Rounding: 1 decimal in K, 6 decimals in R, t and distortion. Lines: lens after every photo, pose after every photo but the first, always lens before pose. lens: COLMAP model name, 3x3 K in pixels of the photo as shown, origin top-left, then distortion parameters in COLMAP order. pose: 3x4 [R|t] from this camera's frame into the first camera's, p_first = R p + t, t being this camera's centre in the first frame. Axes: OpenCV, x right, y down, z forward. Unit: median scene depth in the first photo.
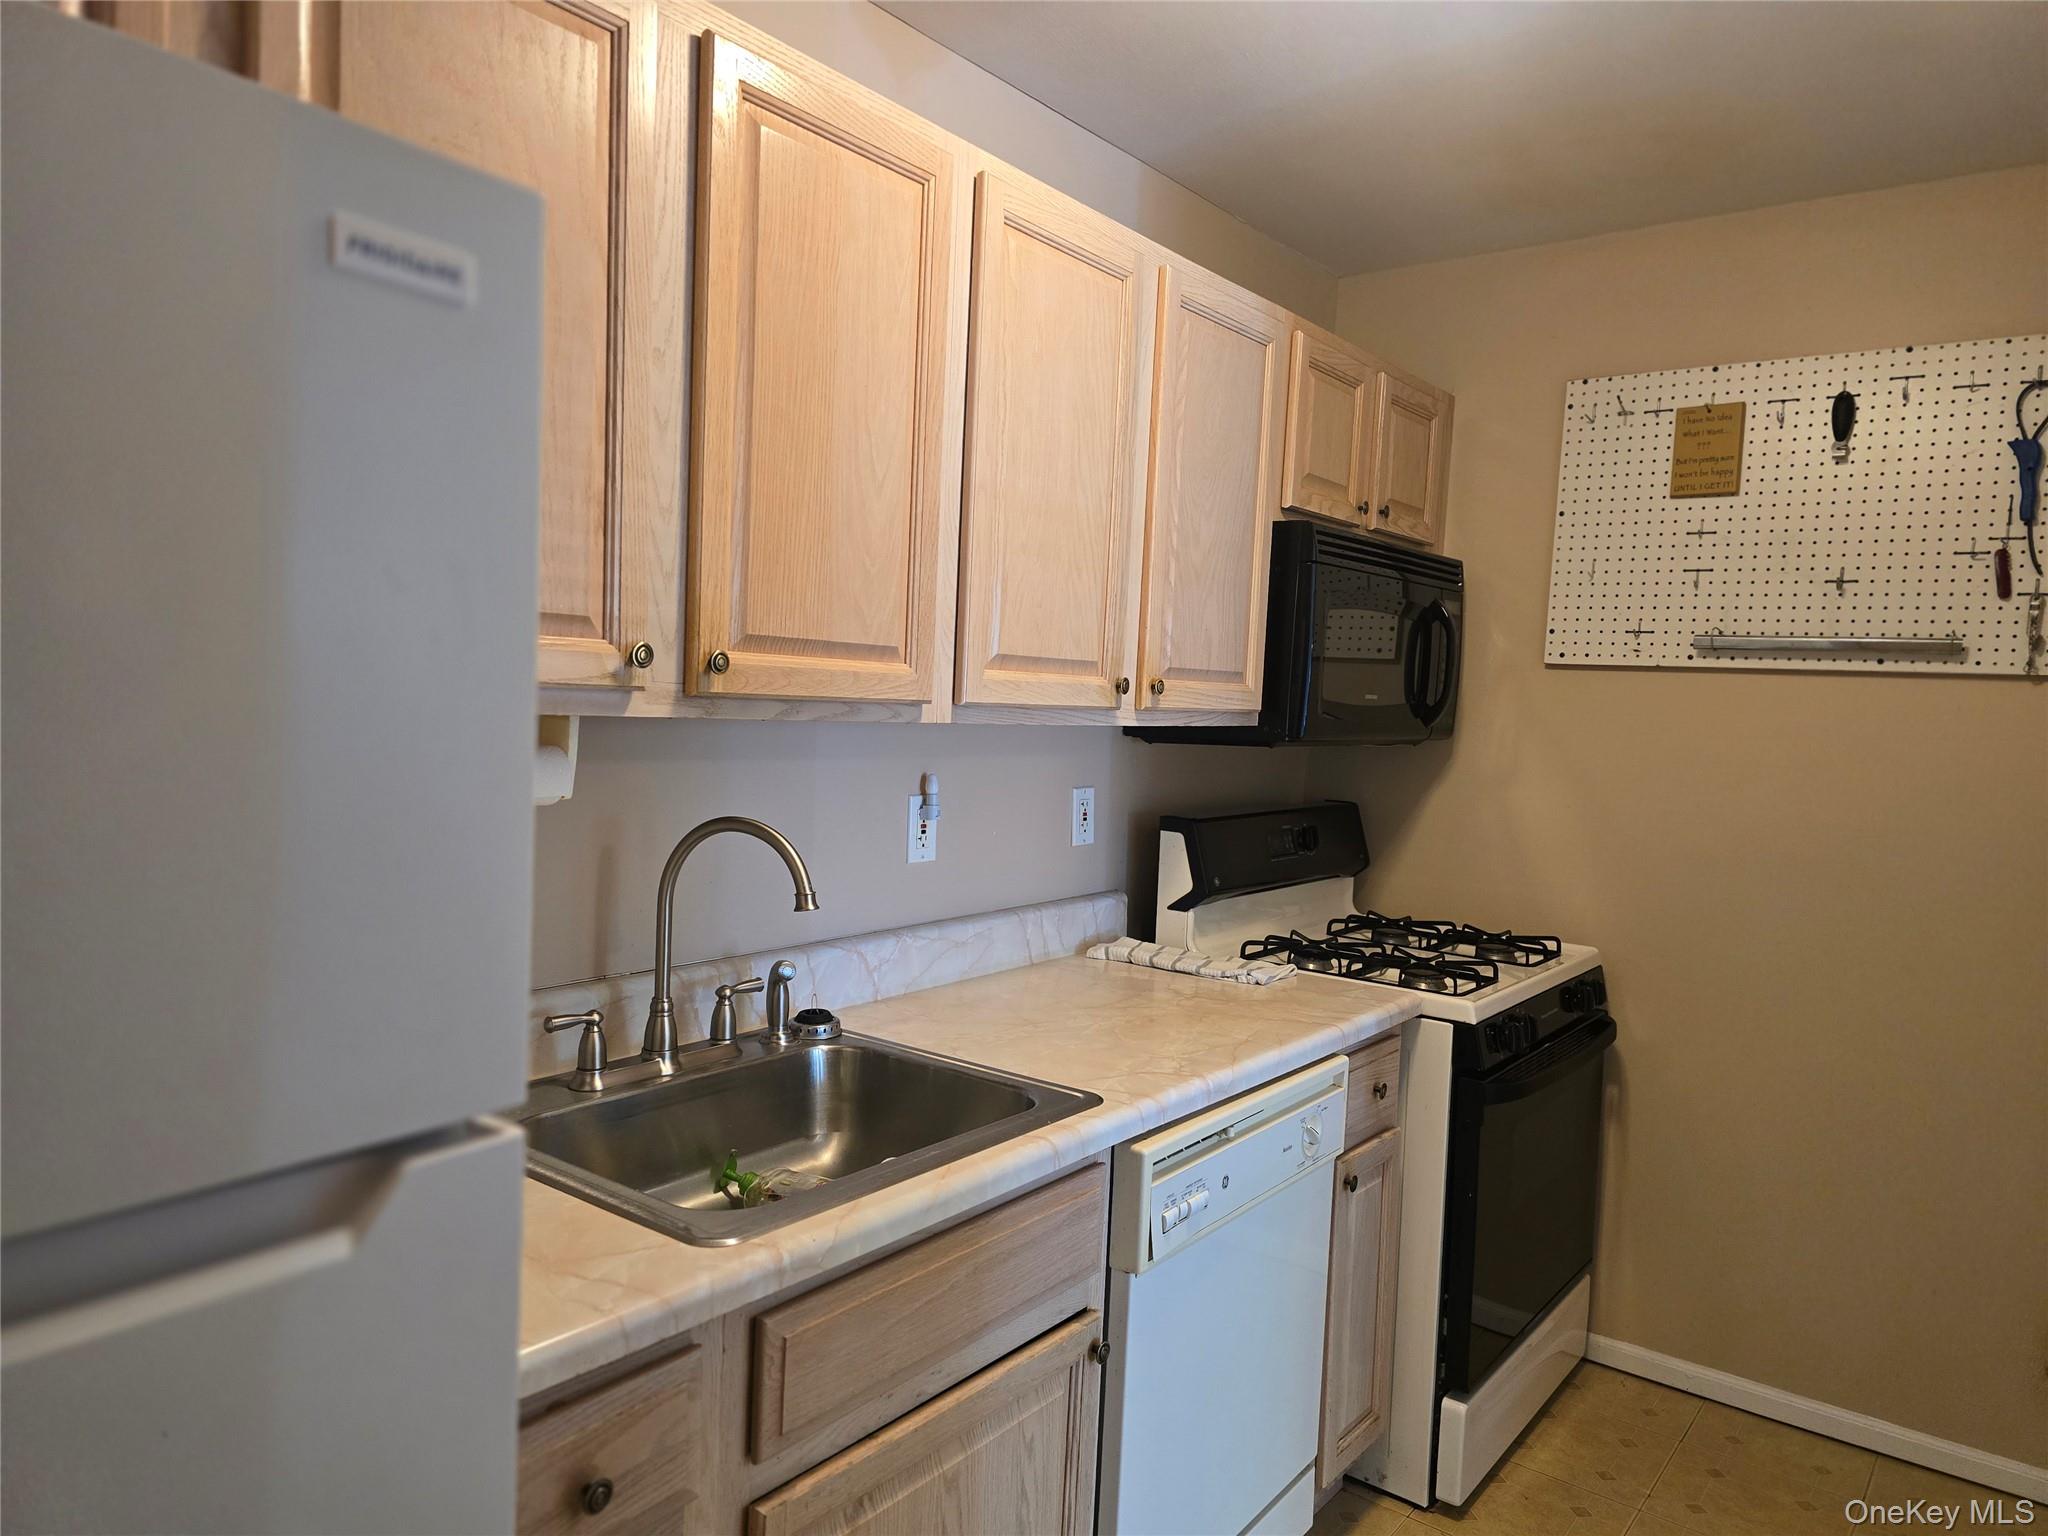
lens RADIAL K [[1368.0, 0, 1006.7], [0, 1368.0, 790.3], [0, 0, 1]] dist [0.045233, -0.029514]
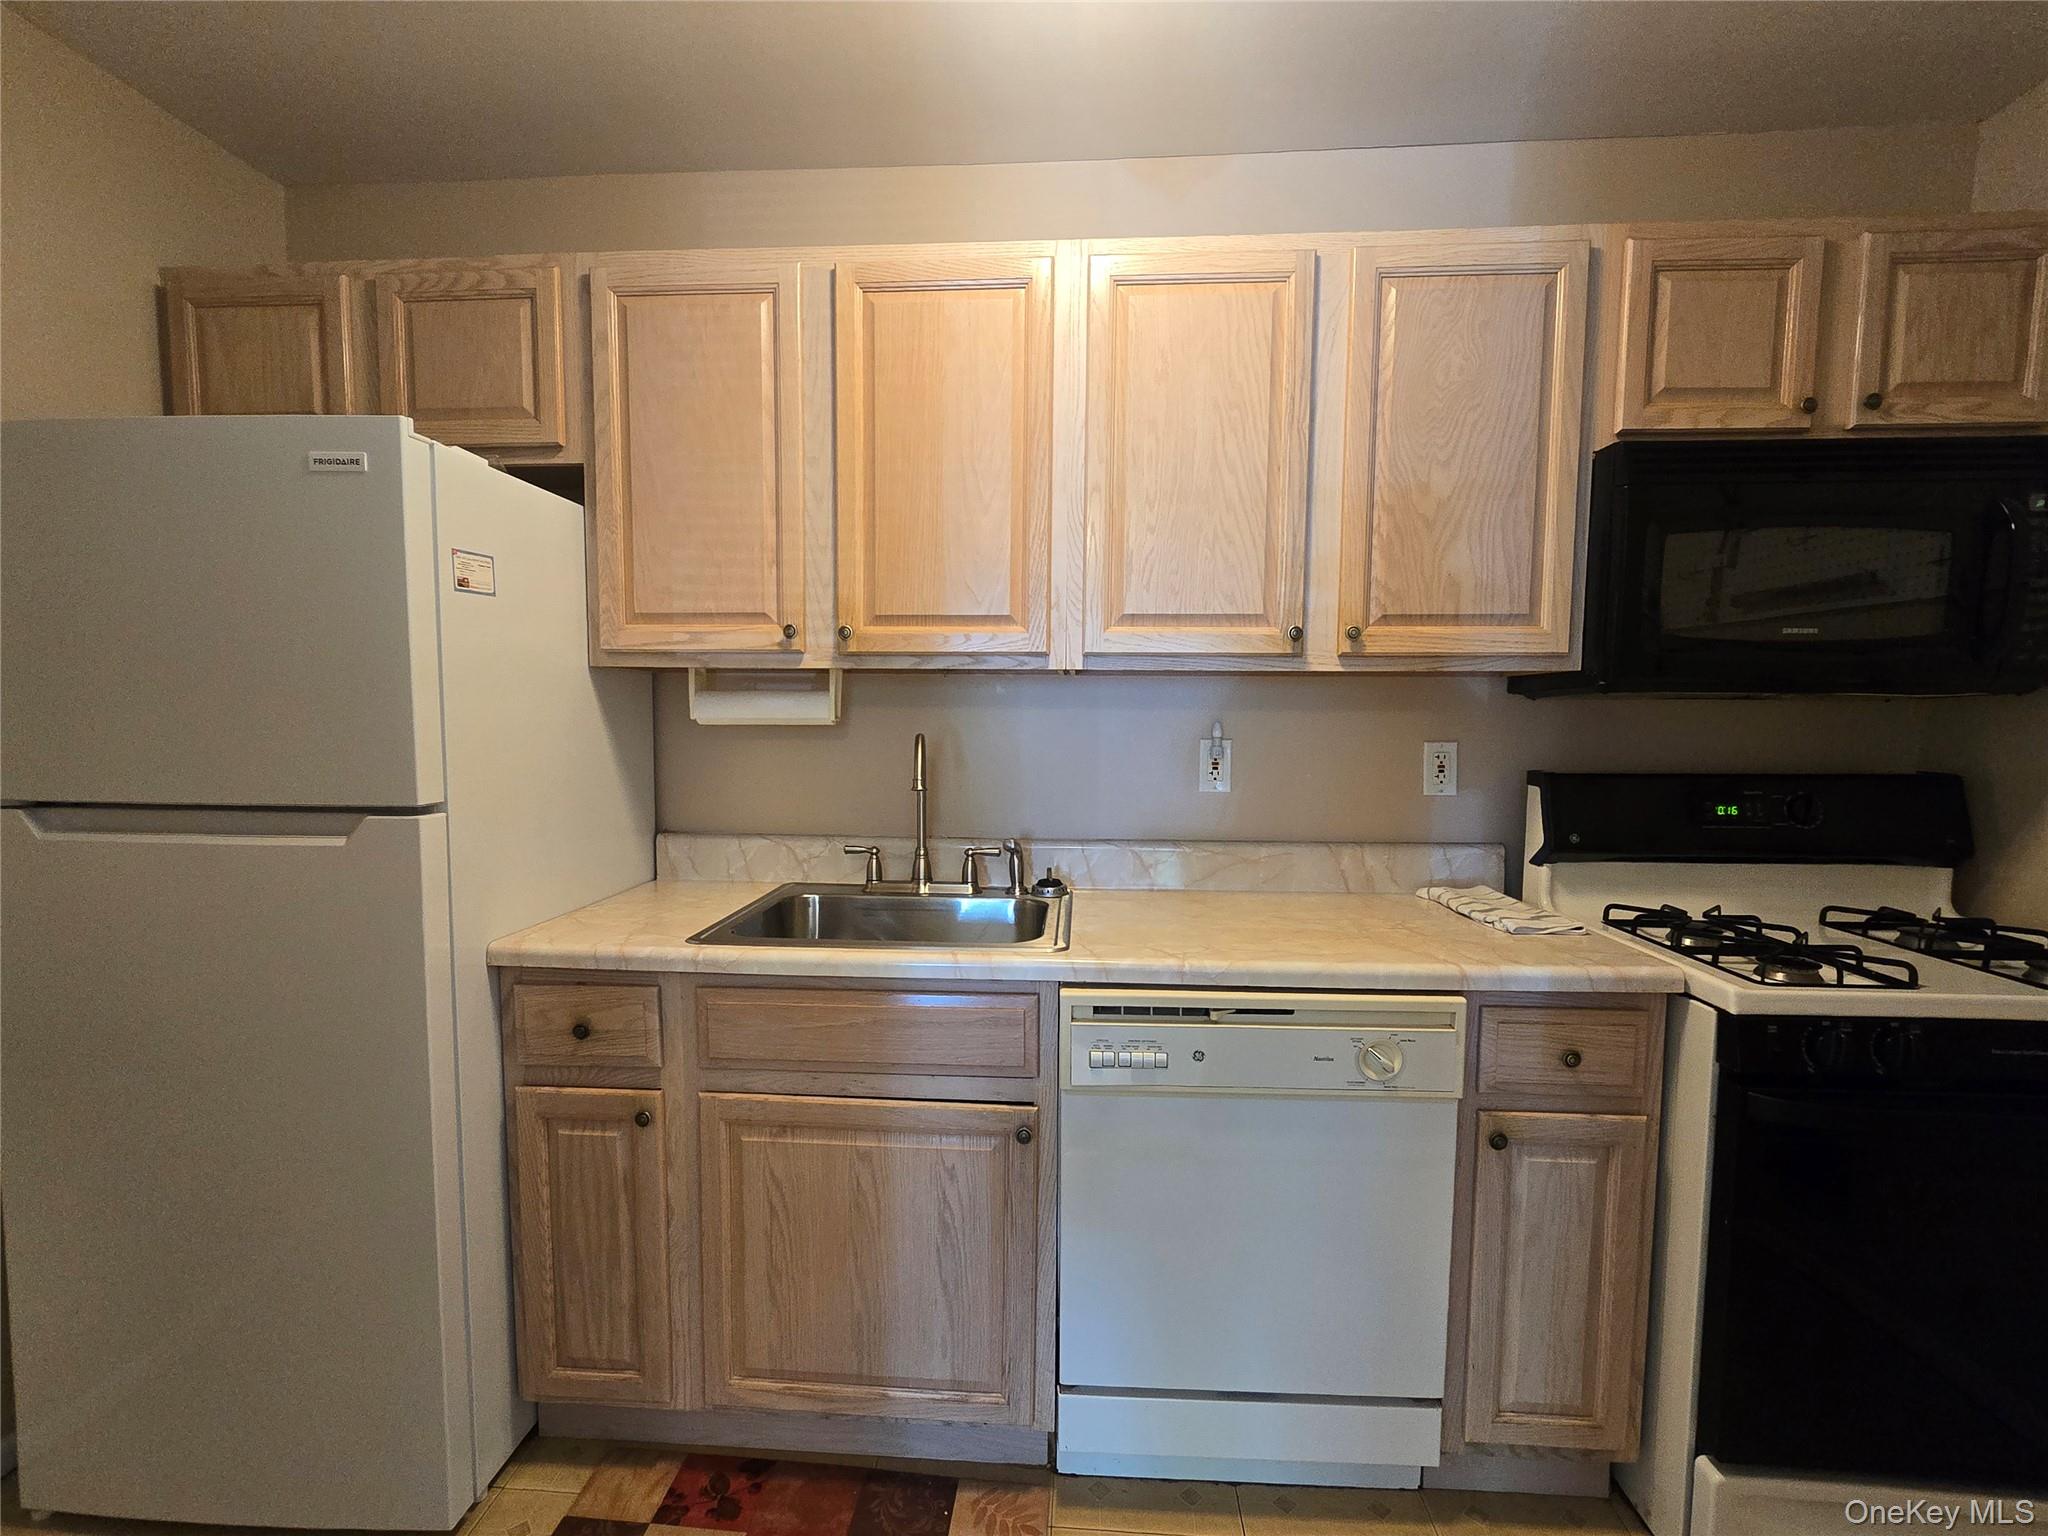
lens RADIAL K [[952.1, 0, 1011.1], [0, 952.1, 802.2], [0, 0, 1]] dist [-0.008202, 0.000912]
pose [[0.556719, 0.033653, -0.830019, 0.671937], [-0.043379, 0.998994, 0.011409, 0.070123], [0.829567, 0.029654, 0.557619, 0.404370]]
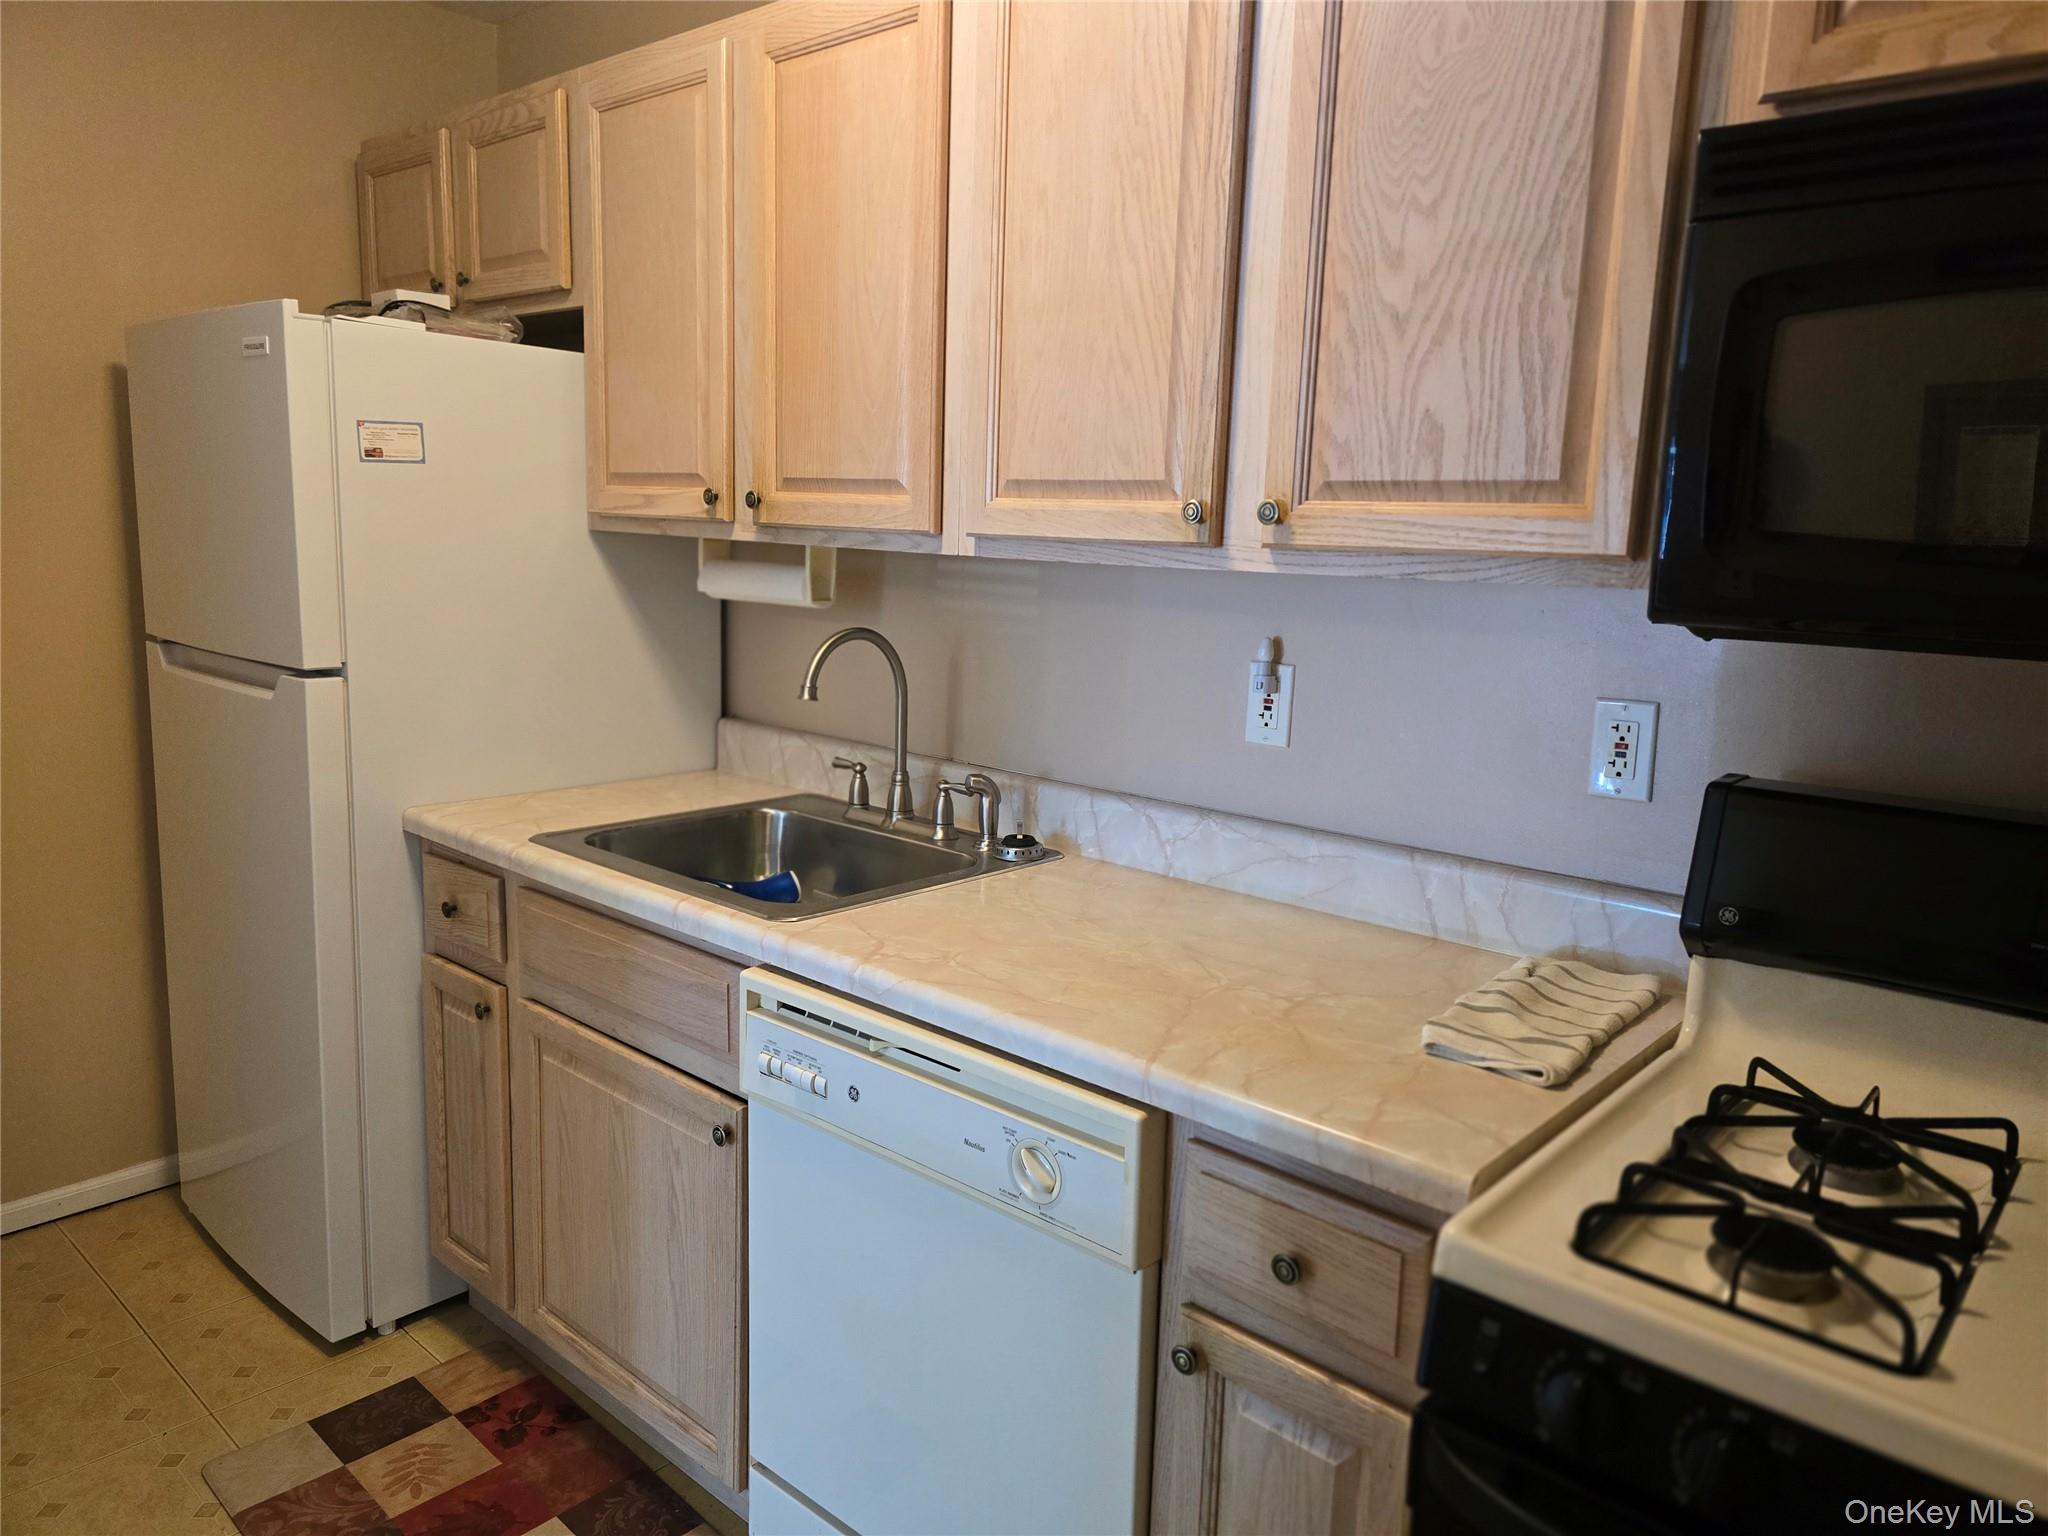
lens RADIAL K [[1368.0, 0, 1039.0], [0, 1368.0, 759.3], [0, 0, 1]] dist [0.045233, -0.029514]
pose [[-0.052909, 0.119166, -0.991464, 0.901242], [-0.113765, 0.985671, 0.124541, -0.031134], [0.992098, 0.119383, -0.038594, 1.052968]]
